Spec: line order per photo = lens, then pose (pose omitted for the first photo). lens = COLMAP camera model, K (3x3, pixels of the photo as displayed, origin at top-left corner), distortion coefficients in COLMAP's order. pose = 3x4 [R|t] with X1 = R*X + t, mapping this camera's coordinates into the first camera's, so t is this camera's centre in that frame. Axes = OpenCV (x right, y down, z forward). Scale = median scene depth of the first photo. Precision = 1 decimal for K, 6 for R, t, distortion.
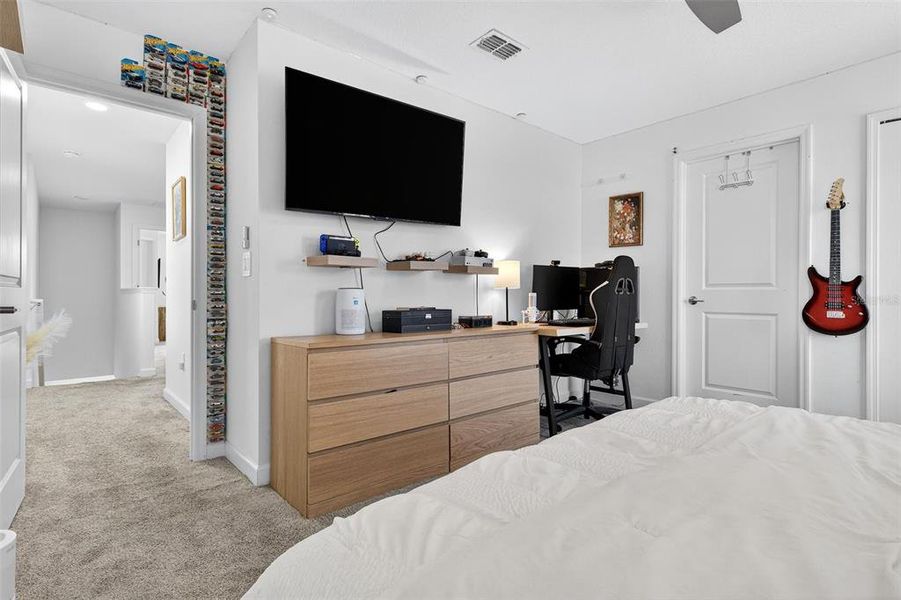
lens RADIAL K [[446.4, 0, 449.1], [0, 446.4, 293.8], [0, 0, 1]] dist [0.008569, -0.000974]
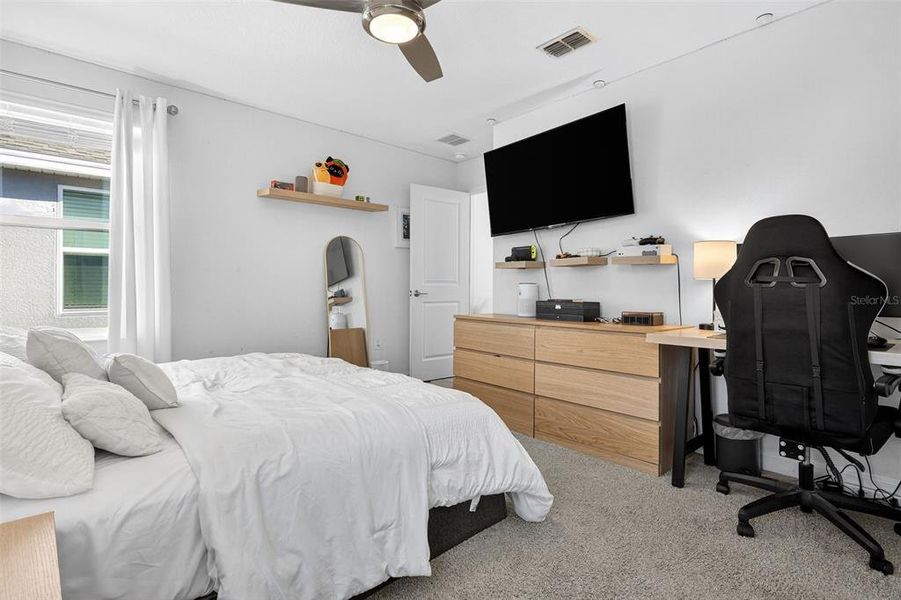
lens RADIAL K [[446.4, 0, 449.1], [0, 446.4, 293.8], [0, 0, 1]] dist [0.008569, -0.000974]
pose [[0.001666, 0.009387, -0.999955, 1.104858], [-0.006959, 0.999932, 0.009375, 0.007648], [0.999974, 0.006943, 0.001731, 0.722750]]
